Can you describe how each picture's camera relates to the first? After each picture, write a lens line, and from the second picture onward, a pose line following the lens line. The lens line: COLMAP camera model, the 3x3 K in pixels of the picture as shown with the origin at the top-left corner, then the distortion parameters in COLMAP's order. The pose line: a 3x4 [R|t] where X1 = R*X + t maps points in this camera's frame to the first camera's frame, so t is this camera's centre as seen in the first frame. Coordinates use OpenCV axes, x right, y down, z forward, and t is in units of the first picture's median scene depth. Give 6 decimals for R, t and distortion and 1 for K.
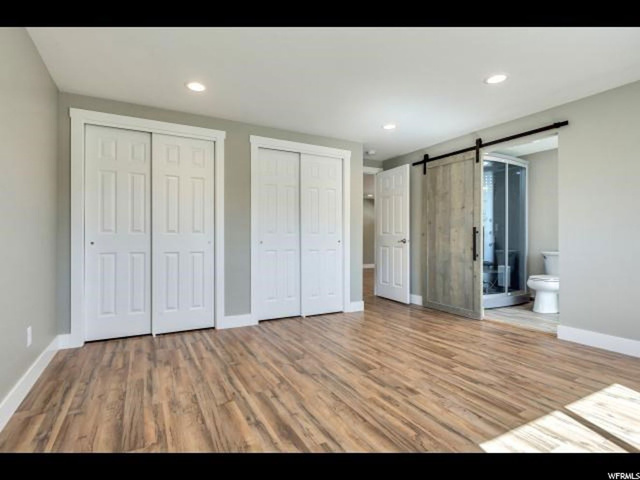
lens RADIAL K [[319.0, 0, 317.8], [0, 319.0, 237.5], [0, 0, 1]] dist [0.003106, 0.000214]
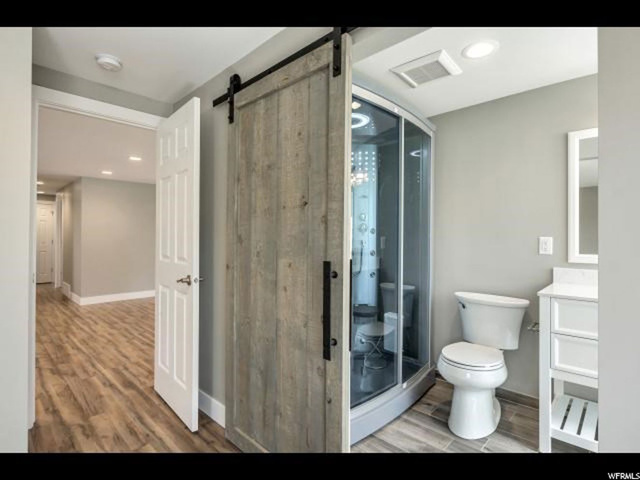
lens RADIAL K [[319.0, 0, 317.8], [0, 319.0, 237.5], [0, 0, 1]] dist [0.003106, 0.000214]
pose [[0.950566, 0.004902, 0.310485, 0.329359], [-0.005634, 0.999983, 0.001463, -0.051171], [-0.310472, -0.003140, 0.950577, 0.595430]]
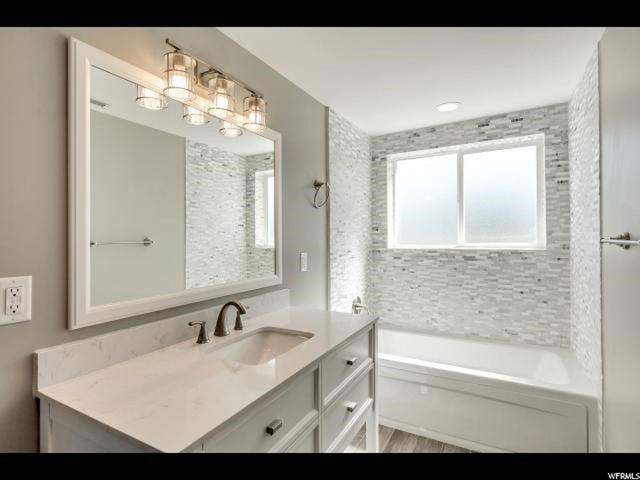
lens RADIAL K [[319.0, 0, 317.8], [0, 319.0, 237.5], [0, 0, 1]] dist [0.003106, 0.000214]
pose [[-0.521498, 0.009901, 0.853195, 0.562148], [0.004218, 0.999950, -0.009026, -0.073413], [-0.853242, -0.001108, -0.521514, 0.897827]]
